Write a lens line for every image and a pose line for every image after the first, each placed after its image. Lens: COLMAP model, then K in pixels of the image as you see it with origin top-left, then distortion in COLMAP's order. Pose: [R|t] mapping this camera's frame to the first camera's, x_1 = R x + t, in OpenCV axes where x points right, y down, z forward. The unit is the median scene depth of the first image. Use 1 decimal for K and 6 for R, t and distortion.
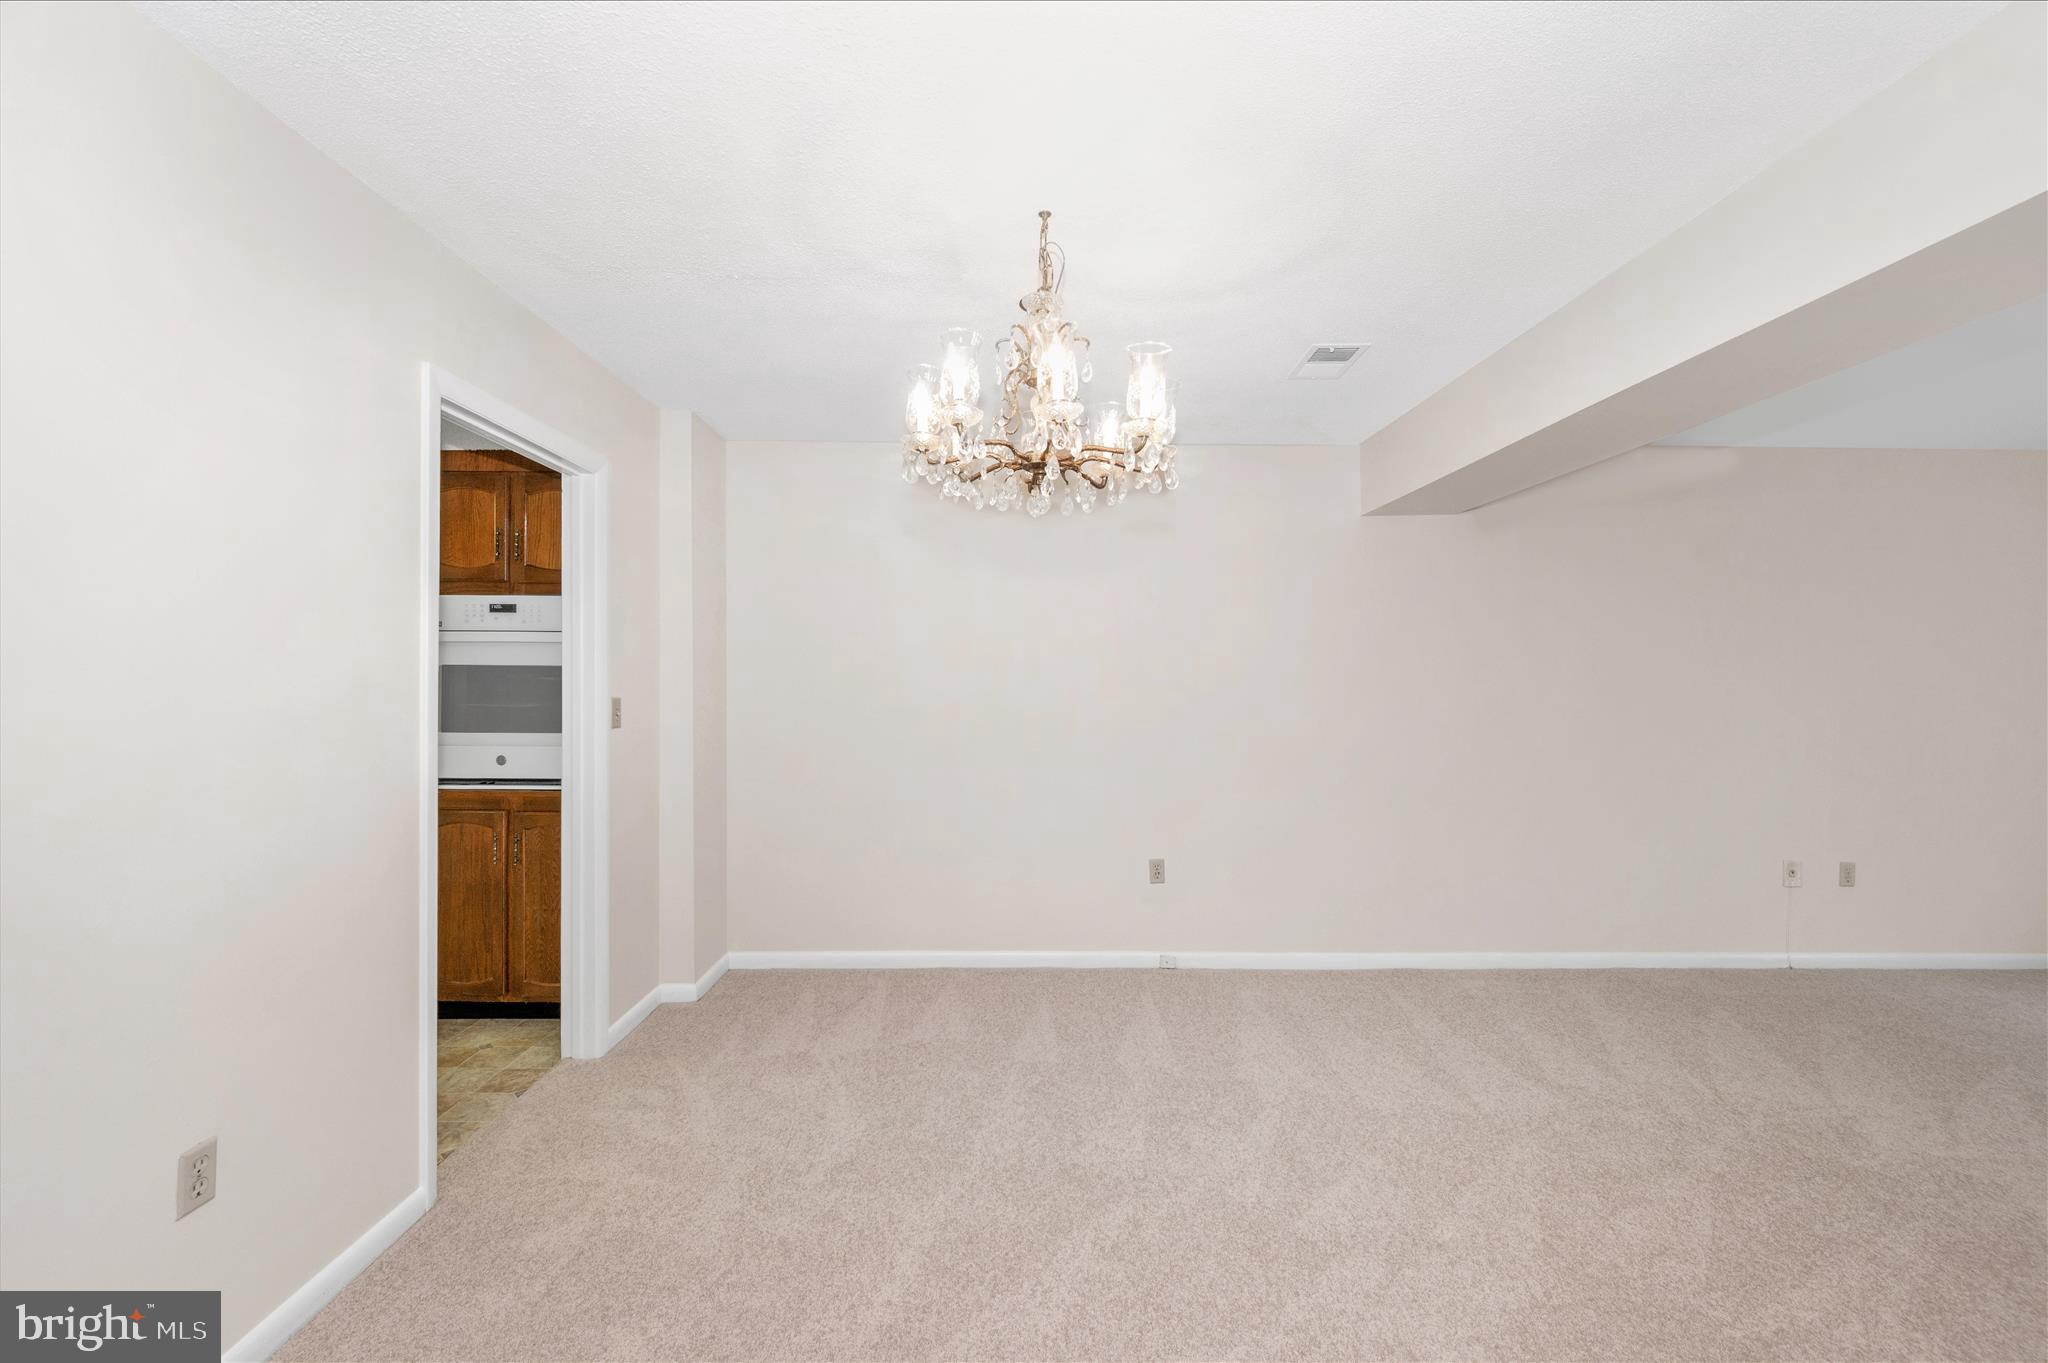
lens RADIAL K [[817.2, 0, 1018.2], [0, 817.2, 685.9], [0, 0, 1]] dist [-0.001061, 0.000033]
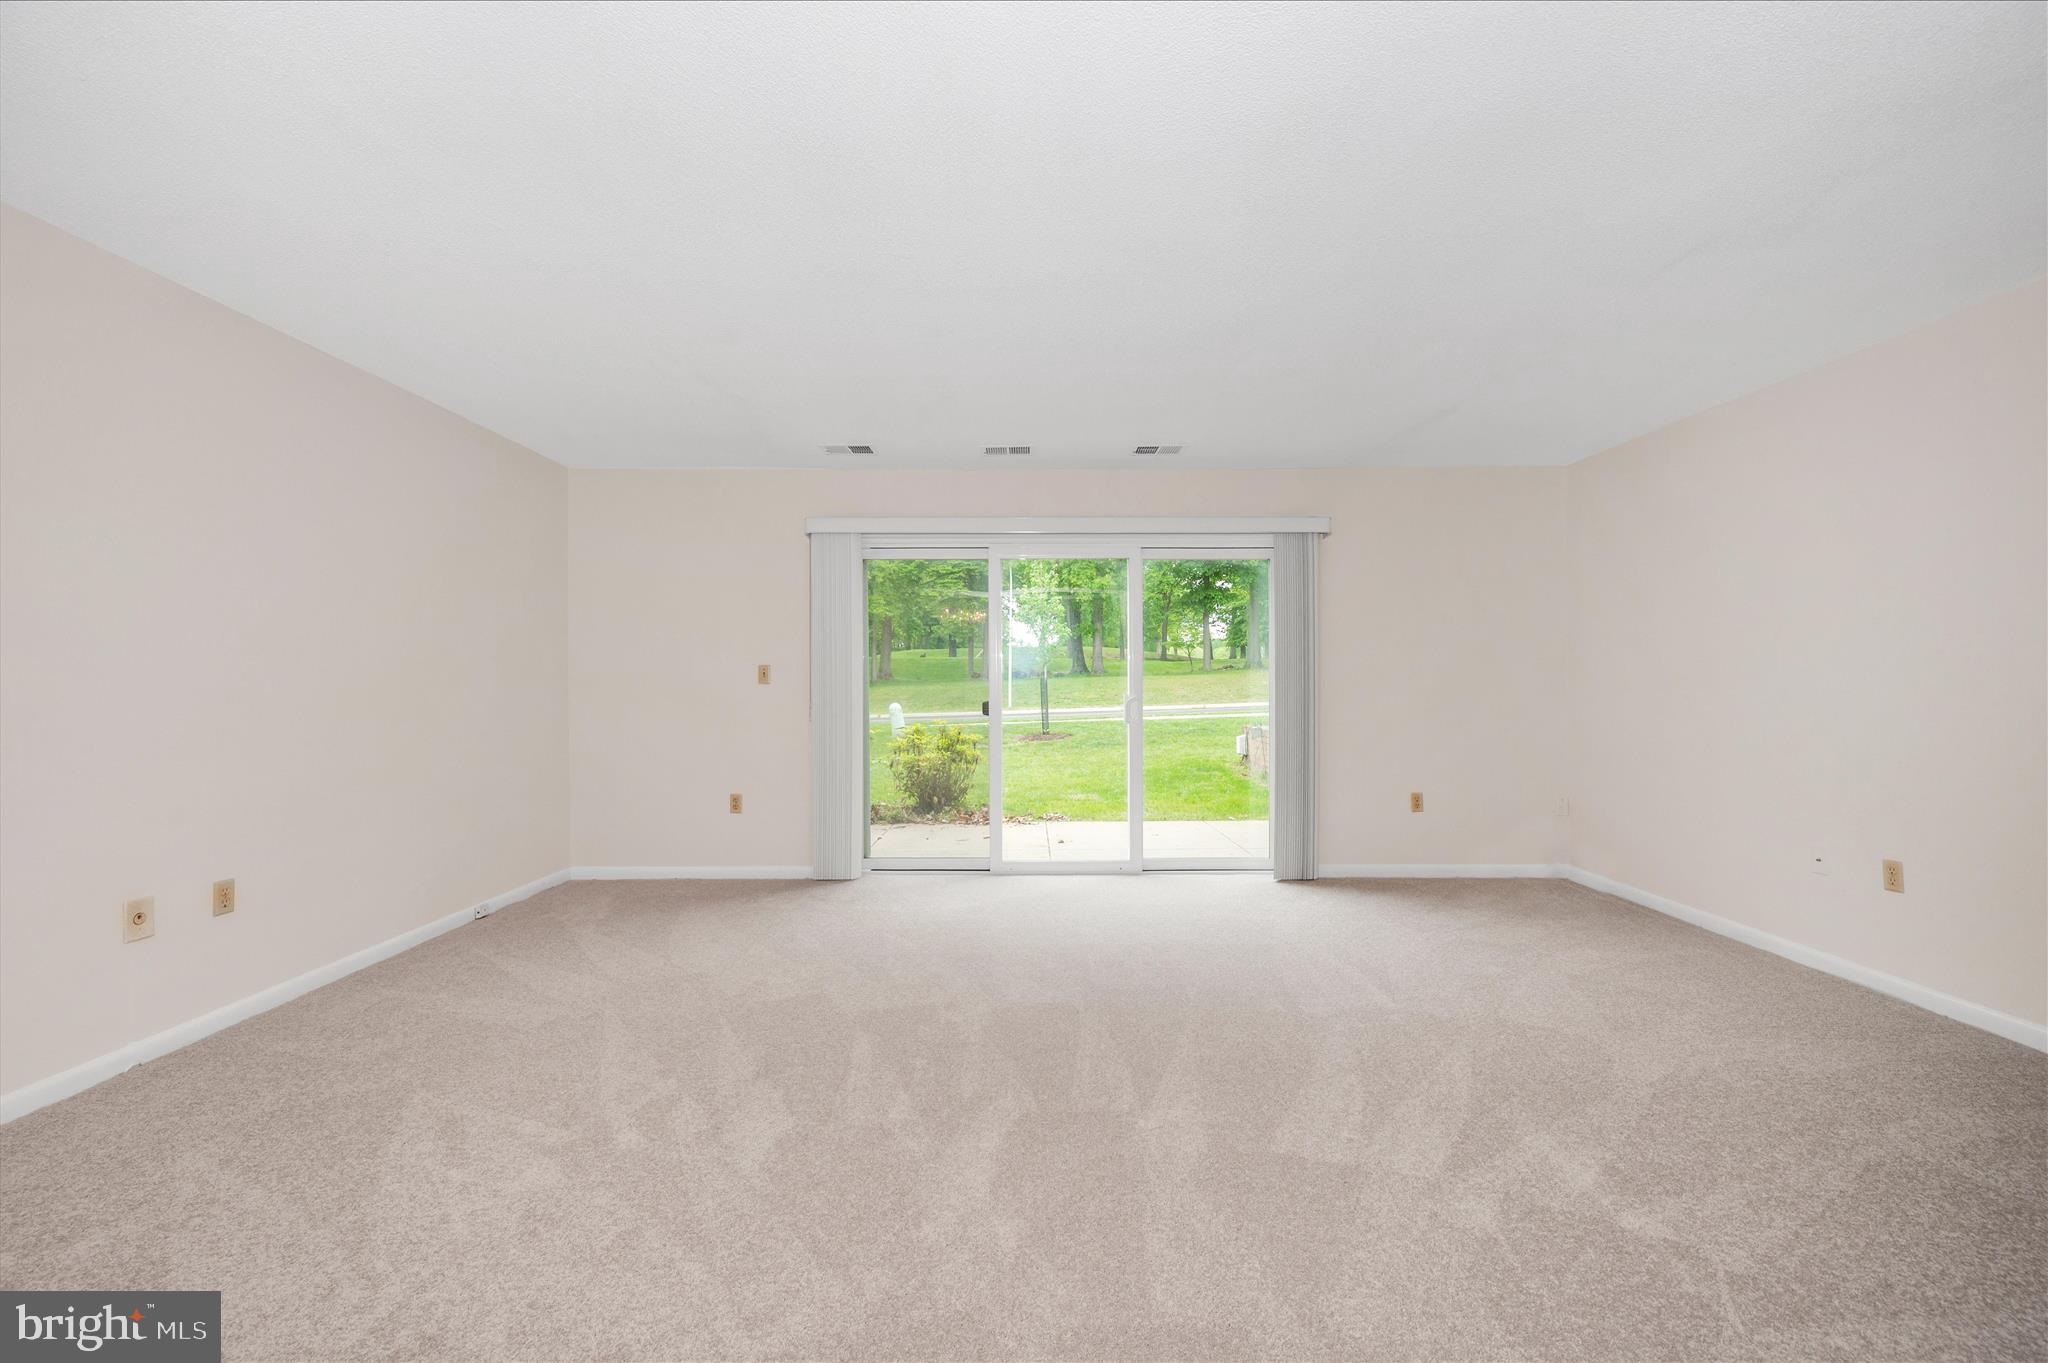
lens RADIAL K [[812.3, 0, 1028.0], [0, 812.3, 679.4], [0, 0, 1]] dist [-0.001863, -0.000282]
pose [[0.009733, -0.005182, 0.999939, 0.431463], [0.008323, 0.999952, 0.005101, 0.059342], [-0.999918, 0.008273, 0.009776, 0.395038]]
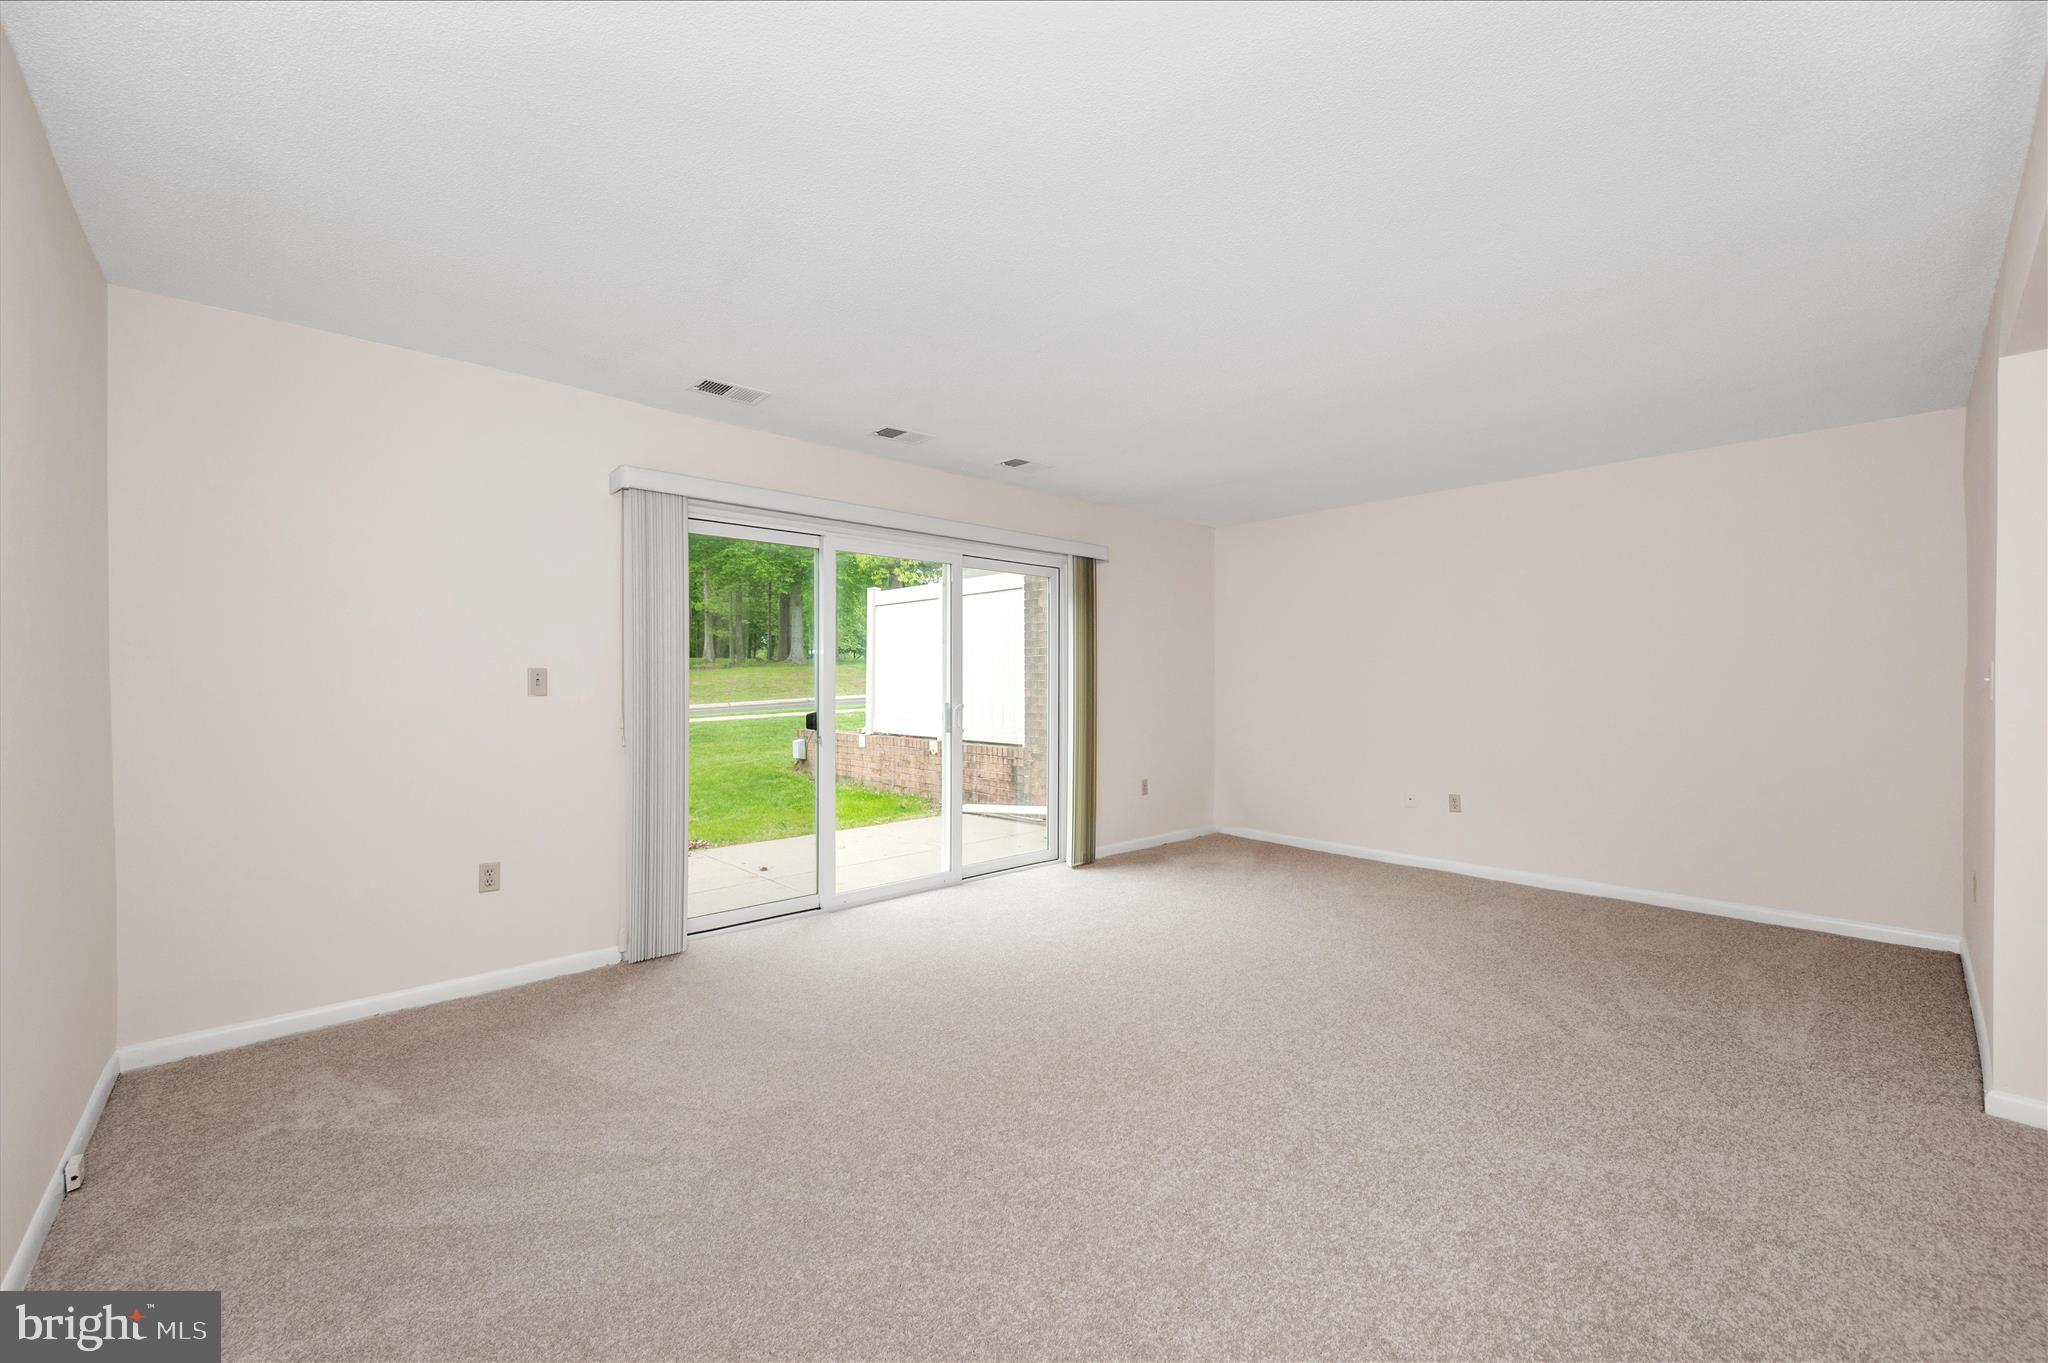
lens RADIAL K [[812.3, 0, 1028.0], [0, 812.3, 679.4], [0, 0, 1]] dist [-0.001863, -0.000282]
pose [[-0.668405, -0.007111, 0.743763, 0.804422], [-0.001111, 0.999963, 0.008562, 0.037538], [-0.743797, 0.004897, -0.668388, 1.252624]]
